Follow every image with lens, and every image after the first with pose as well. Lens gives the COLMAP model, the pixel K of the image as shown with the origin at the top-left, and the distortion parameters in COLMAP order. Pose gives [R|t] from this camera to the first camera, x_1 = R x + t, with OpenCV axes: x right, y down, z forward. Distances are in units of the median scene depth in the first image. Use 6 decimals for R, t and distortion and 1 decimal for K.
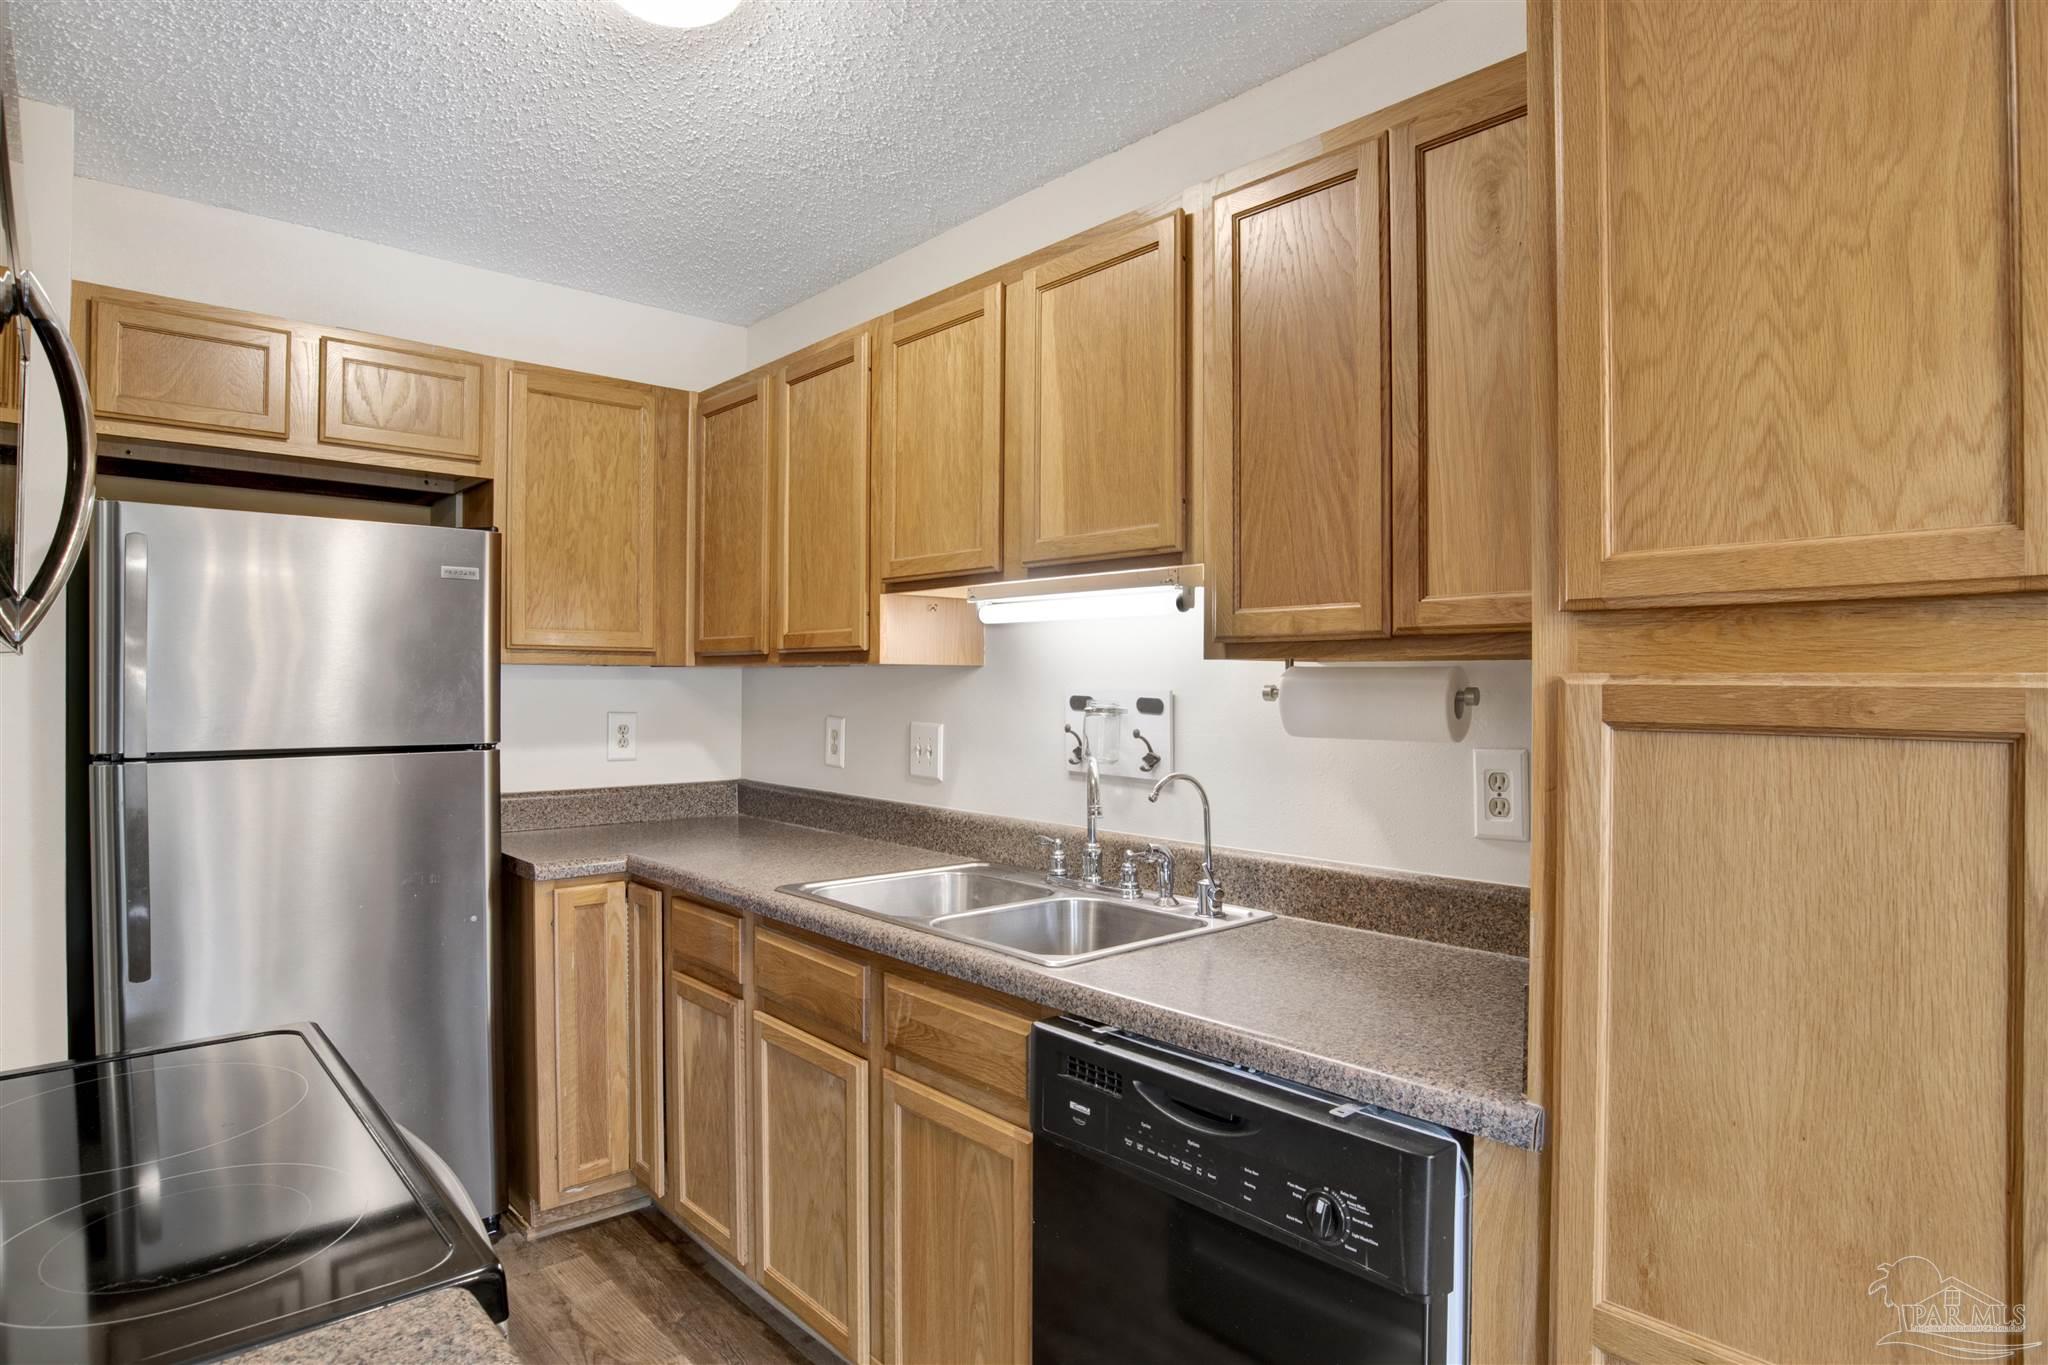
lens RADIAL K [[1149.3, 0, 1034.4], [0, 1149.3, 692.2], [0, 0, 1]] dist [-0.058519, 0.013615]
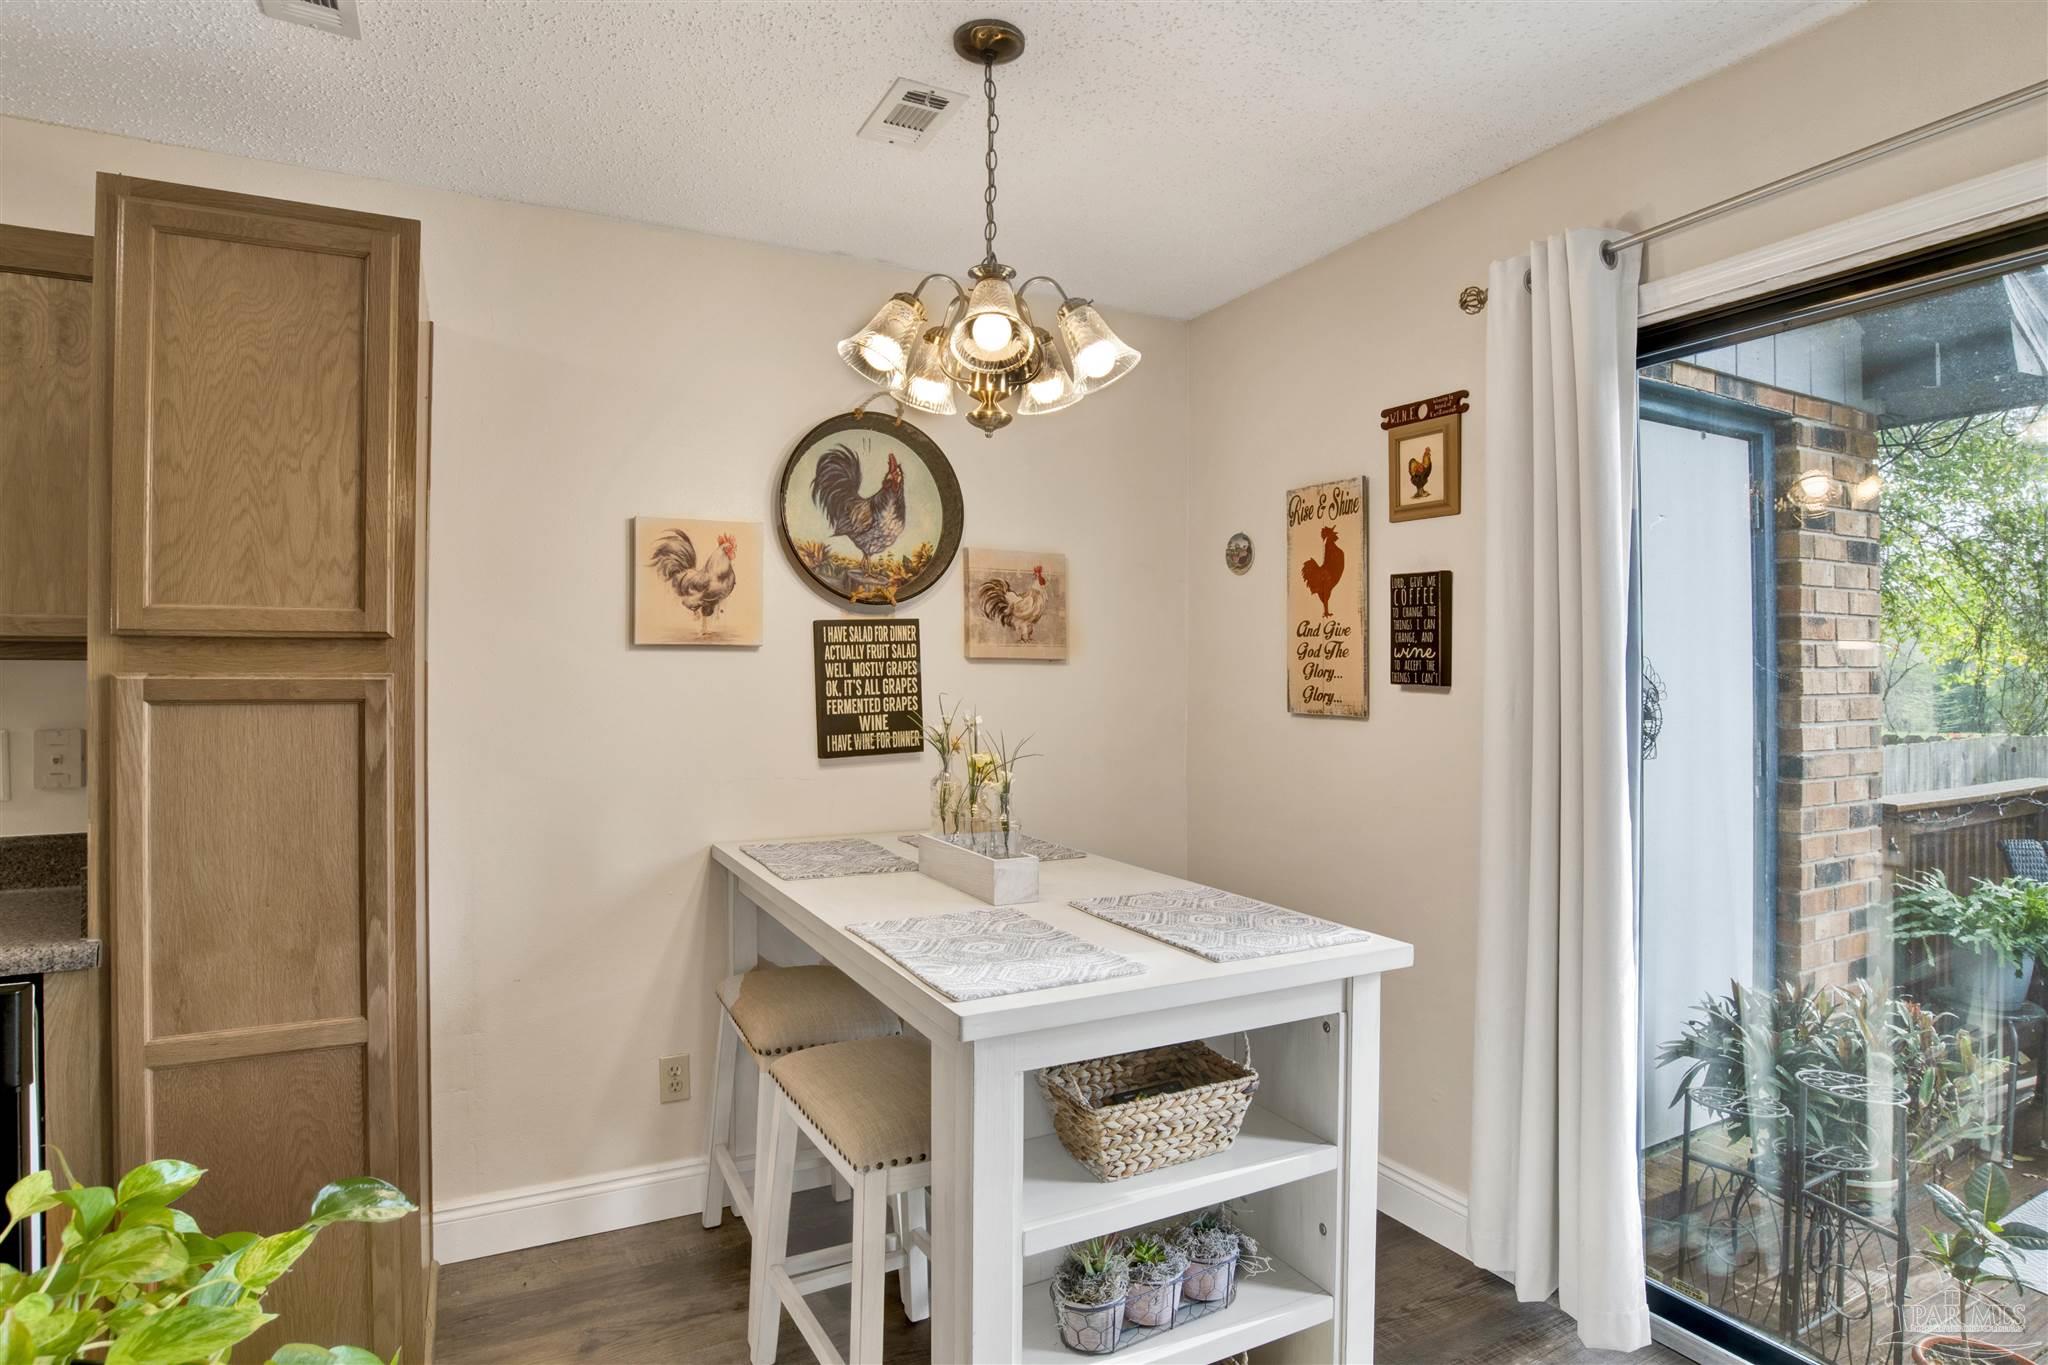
lens RADIAL K [[1096.9, 0, 1045.1], [0, 1096.9, 656.5], [0, 0, 1]] dist [-0.066521, 0.023347]
pose [[0.230973, 0.012920, 0.972874, -0.359188], [0.010388, 0.999822, -0.015744, -0.000841], [-0.972905, 0.013743, 0.230798, -0.340477]]
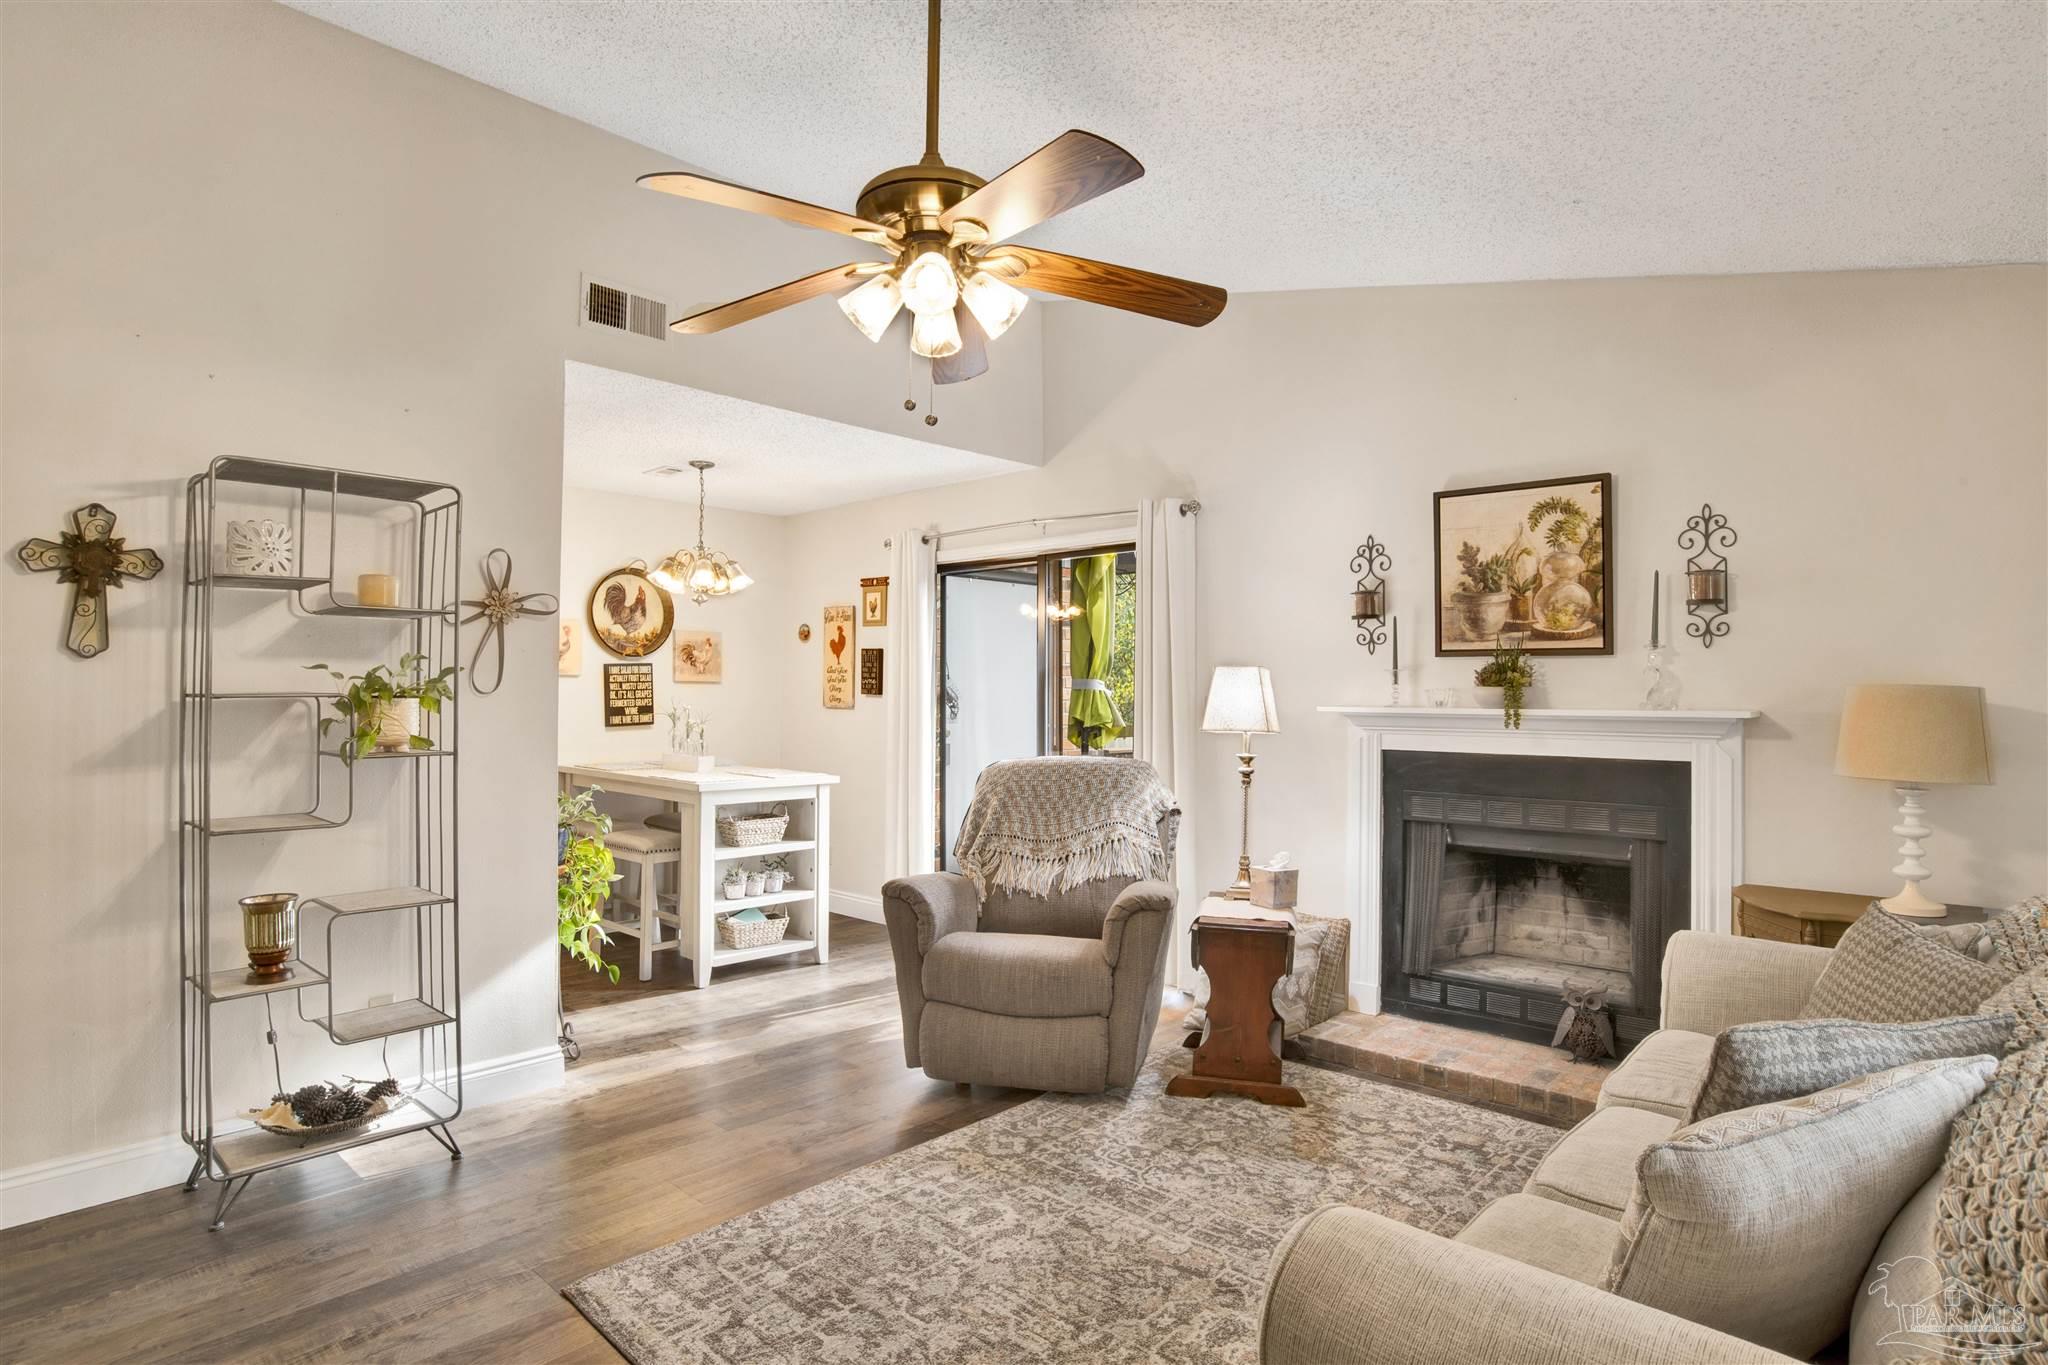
lens RADIAL K [[1096.9, 0, 1039.3], [0, 1096.9, 660.6], [0, 0, 1]] dist [-0.066521, 0.023347]
pose [[-0.089486, 0.024200, 0.995694, -2.064043], [0.005371, 0.999702, -0.023815, -0.001637], [-0.995974, 0.003217, -0.089589, -0.646385]]
